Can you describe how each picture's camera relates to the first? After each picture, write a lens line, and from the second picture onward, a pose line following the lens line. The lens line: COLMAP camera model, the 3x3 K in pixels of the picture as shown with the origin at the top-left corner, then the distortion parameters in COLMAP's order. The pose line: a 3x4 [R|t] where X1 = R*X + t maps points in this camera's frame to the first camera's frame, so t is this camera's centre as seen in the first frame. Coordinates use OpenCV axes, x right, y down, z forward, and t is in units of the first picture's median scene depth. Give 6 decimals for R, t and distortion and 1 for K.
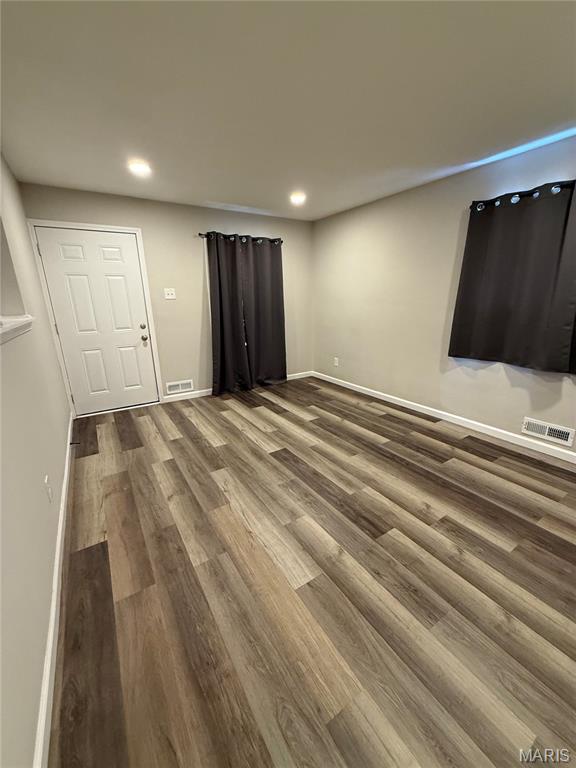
lens RADIAL K [[307.3, 0, 289.5], [0, 307.3, 377.2], [0, 0, 1]] dist [-0.000448, -0.000854]
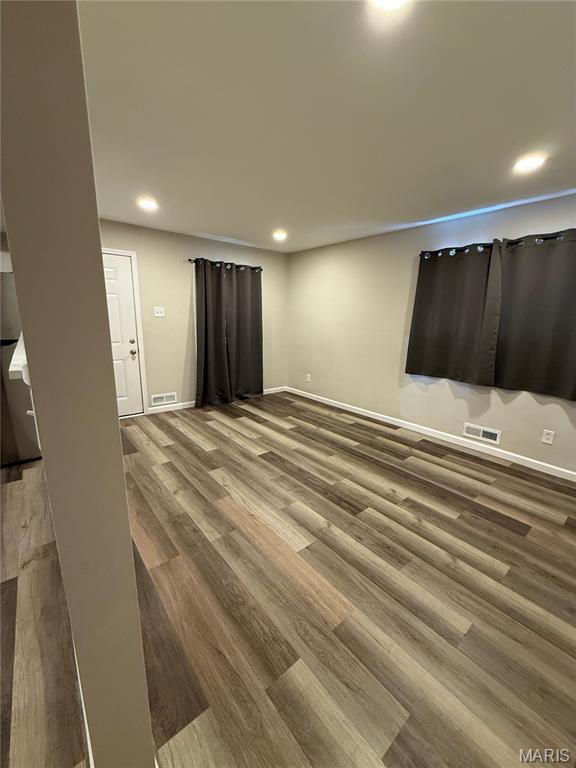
lens RADIAL K [[307.3, 0, 289.3], [0, 307.3, 376.2], [0, 0, 1]] dist [-0.000448, -0.000854]
pose [[0.992078, 0.015415, 0.124672, -0.105744], [-0.007125, 0.997750, -0.066669, 0.033943], [-0.125419, 0.065253, 0.989956, -0.168421]]
